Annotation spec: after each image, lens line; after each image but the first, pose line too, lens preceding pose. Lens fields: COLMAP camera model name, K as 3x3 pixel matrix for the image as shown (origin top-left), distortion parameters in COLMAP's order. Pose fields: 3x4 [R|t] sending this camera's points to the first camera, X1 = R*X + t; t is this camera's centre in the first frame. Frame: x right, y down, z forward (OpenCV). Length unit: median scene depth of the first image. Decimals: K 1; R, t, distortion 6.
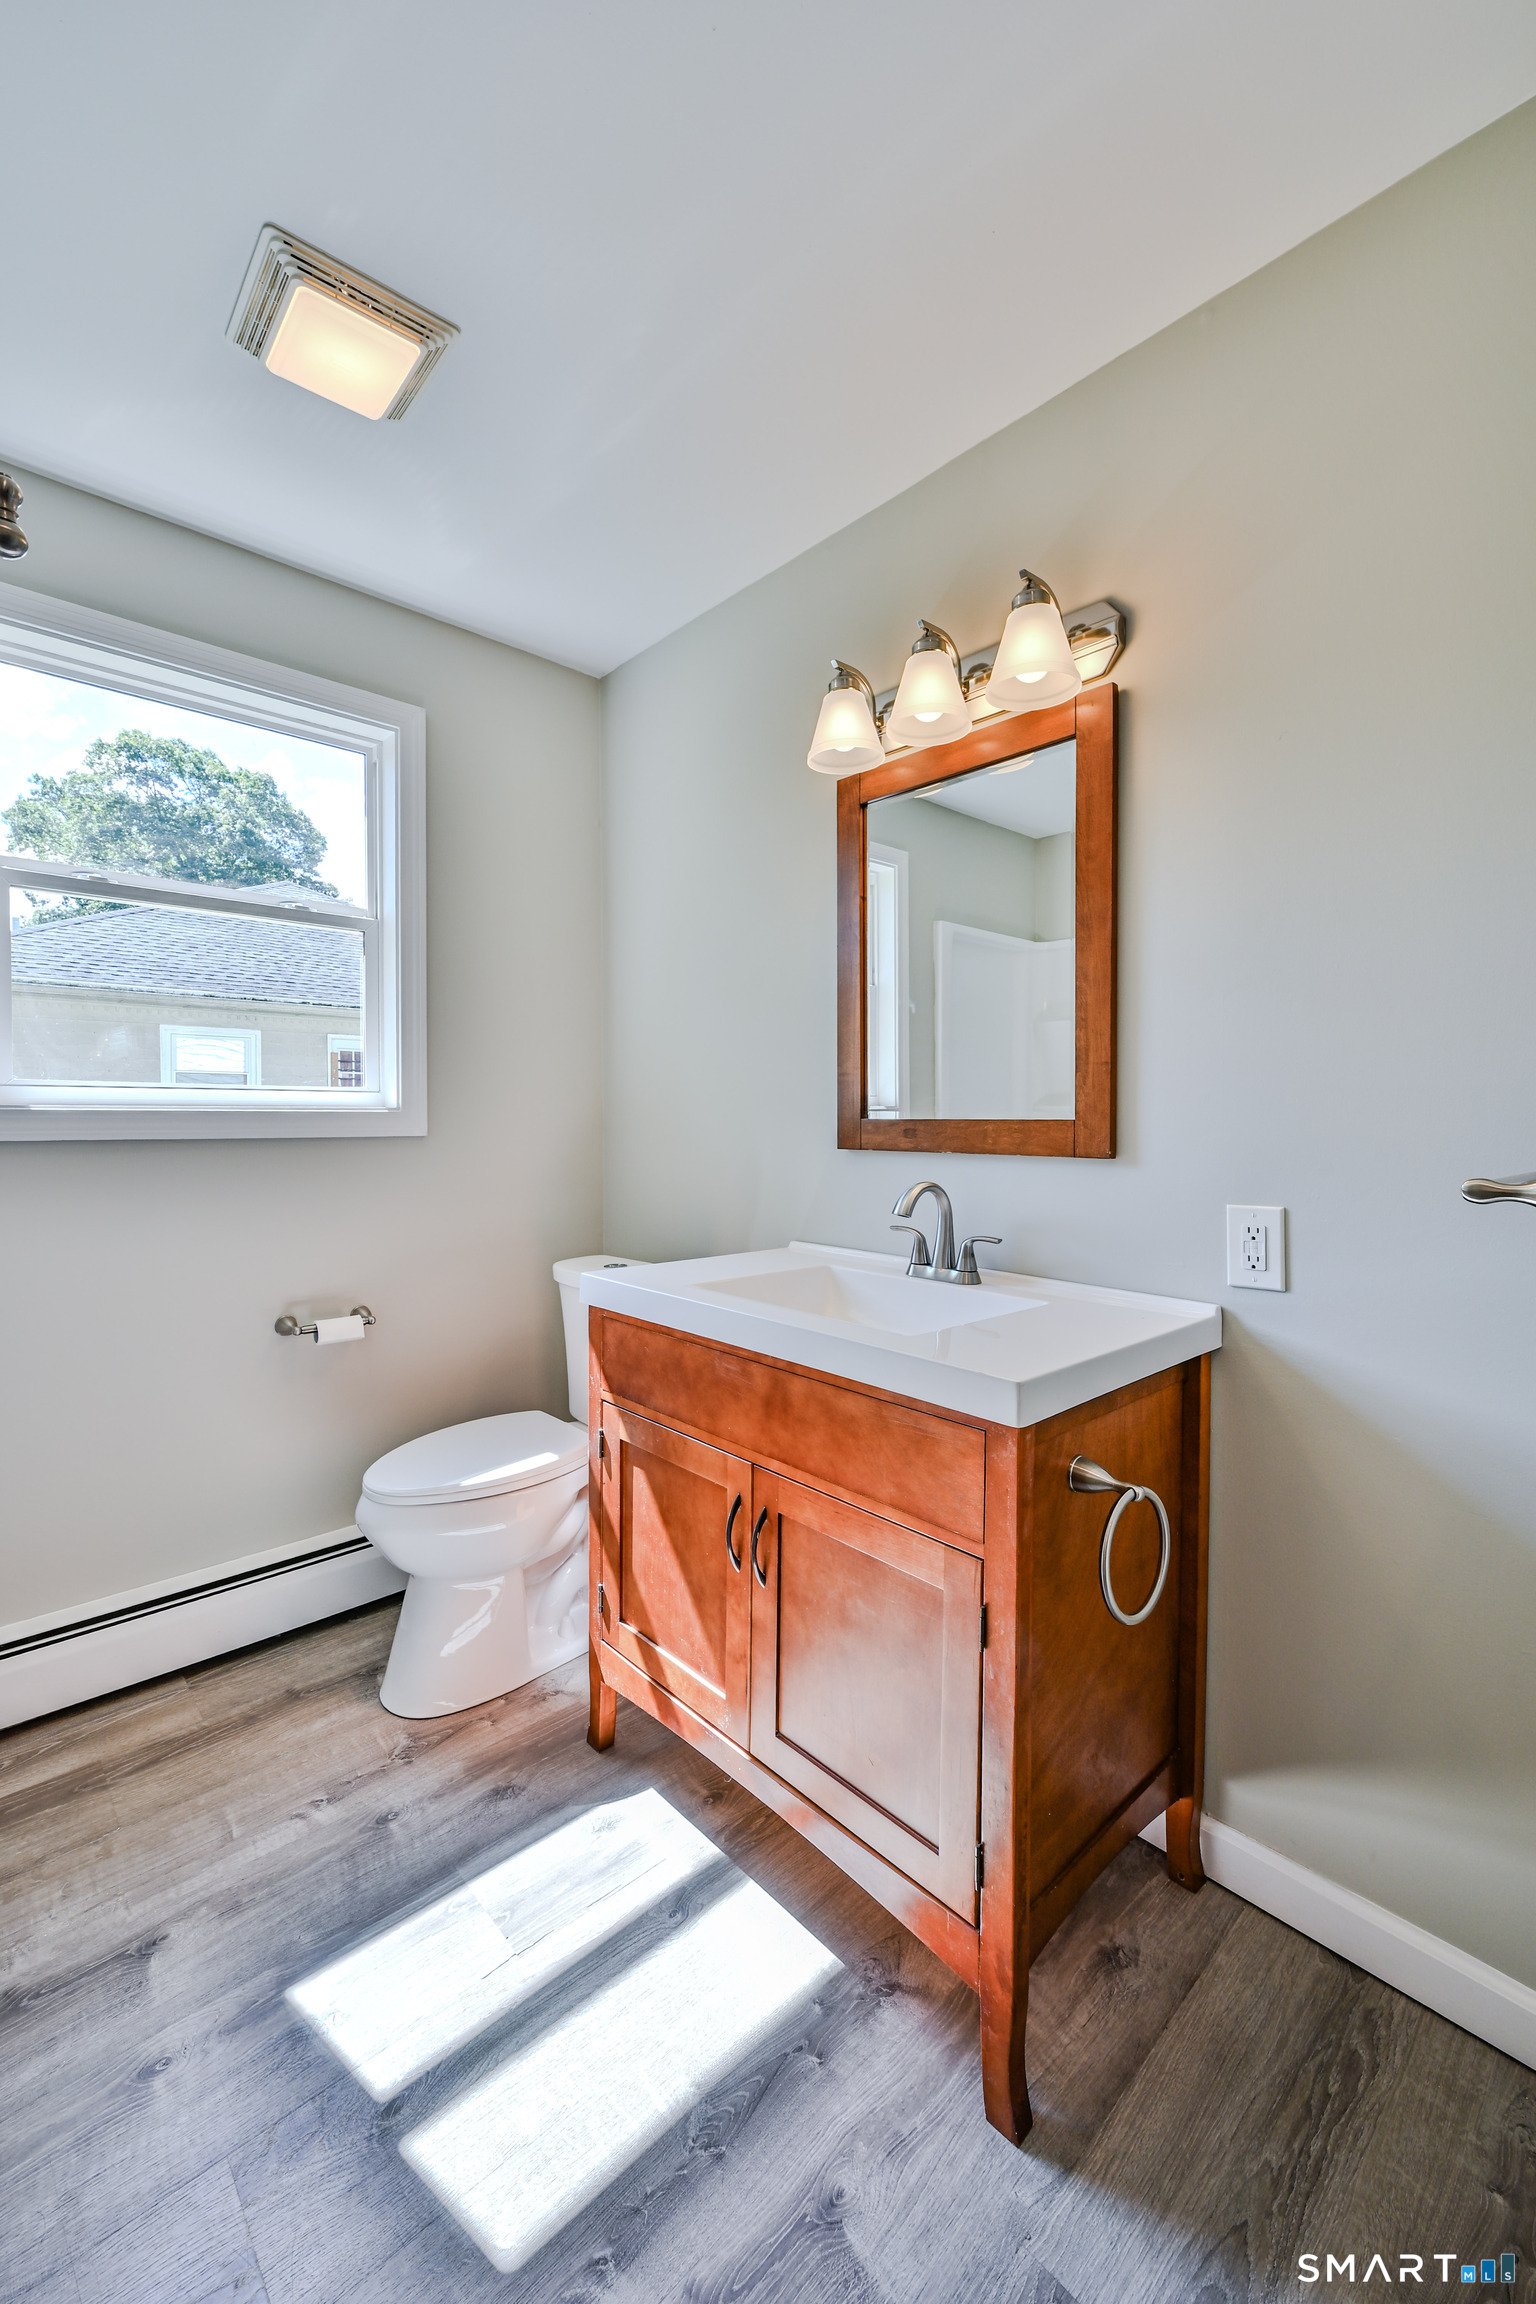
lens RADIAL K [[922.8, 0, 769.2], [0, 922.8, 1135.4], [0, 0, 1]] dist [0.000256, -0.000305]
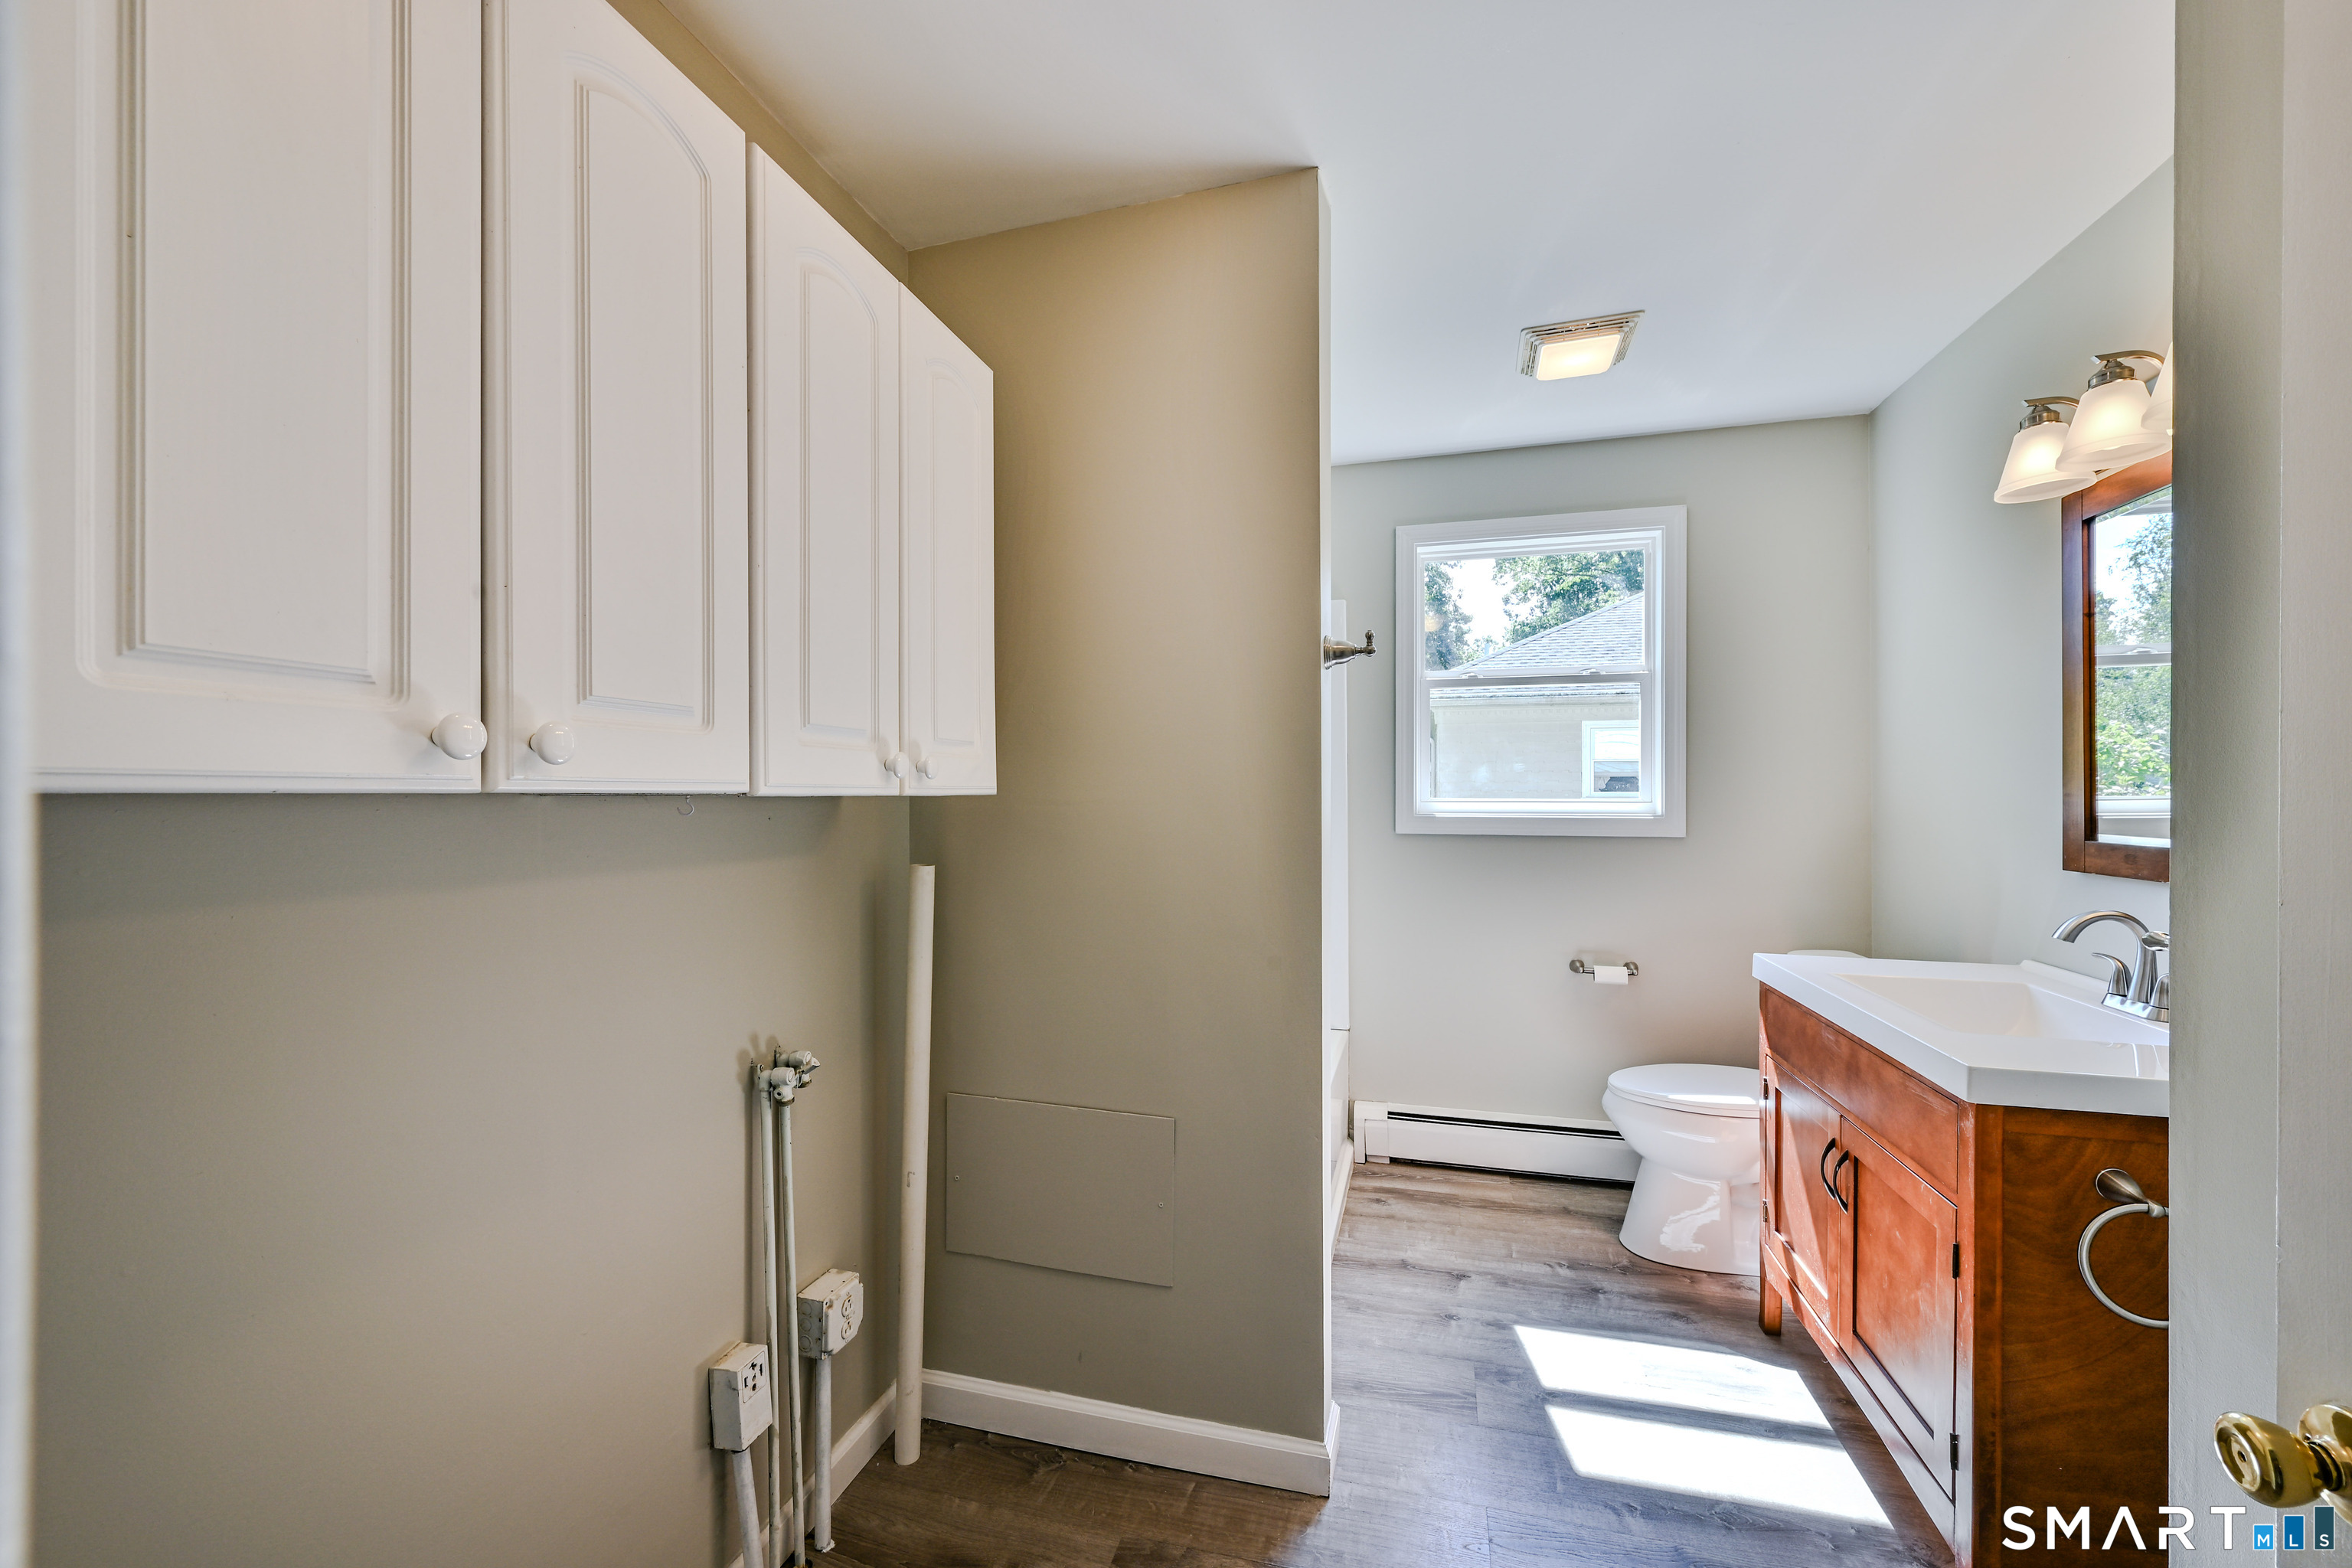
lens RADIAL K [[967.1, 0, 1213.3], [0, 967.1, 751.7], [0, 0, 1]] dist [-0.000248, 0.000017]
pose [[0.559125, -0.031845, -0.828471, 0.542239], [-0.018507, 0.998534, -0.050872, -0.053688], [0.828877, 0.043776, 0.557716, -0.427256]]
